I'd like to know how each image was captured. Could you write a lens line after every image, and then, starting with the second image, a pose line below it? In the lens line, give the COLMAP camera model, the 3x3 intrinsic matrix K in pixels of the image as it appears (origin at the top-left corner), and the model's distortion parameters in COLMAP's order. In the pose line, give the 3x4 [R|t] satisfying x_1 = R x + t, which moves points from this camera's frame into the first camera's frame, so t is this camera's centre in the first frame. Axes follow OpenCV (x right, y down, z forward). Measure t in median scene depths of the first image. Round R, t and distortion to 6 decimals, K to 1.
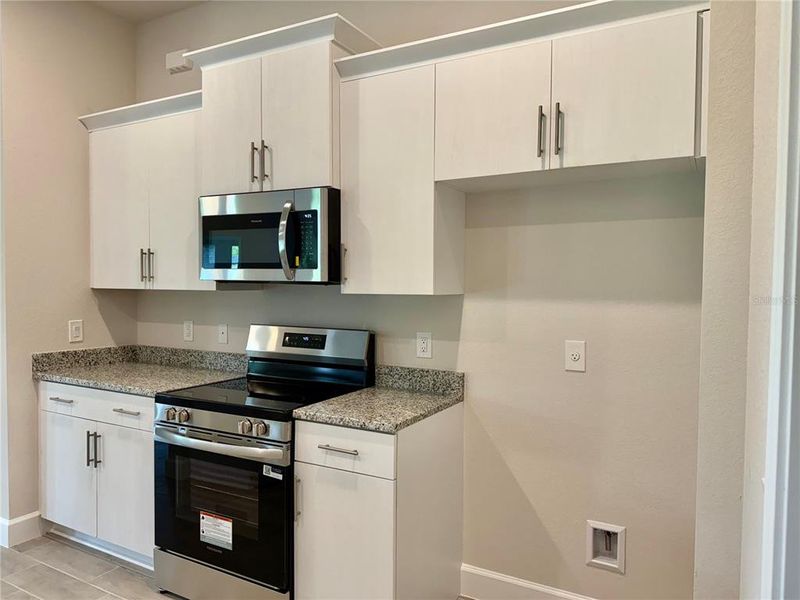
lens RADIAL K [[564.1, 0, 400.0], [0, 564.1, 300.0], [0, 0, 1]] dist [0.078773, -0.107908]
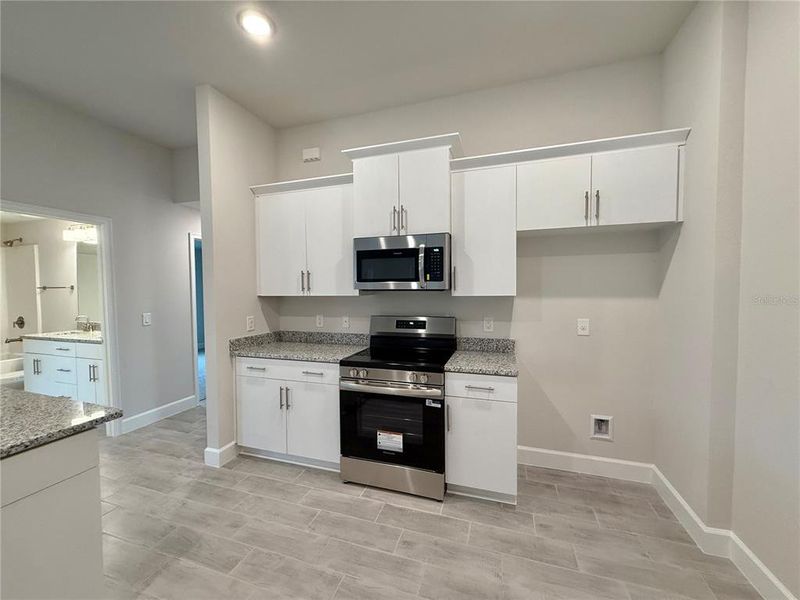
lens RADIAL K [[319.5, 0, 400.0], [0, 319.5, 300.0], [0, 0, 1]] dist [0.001148, 0.000201]
pose [[0.981648, -0.021879, 0.189443, -0.426676], [0.020839, 0.999755, 0.007480, -0.010263], [-0.189561, -0.003395, 0.981863, 0.082783]]
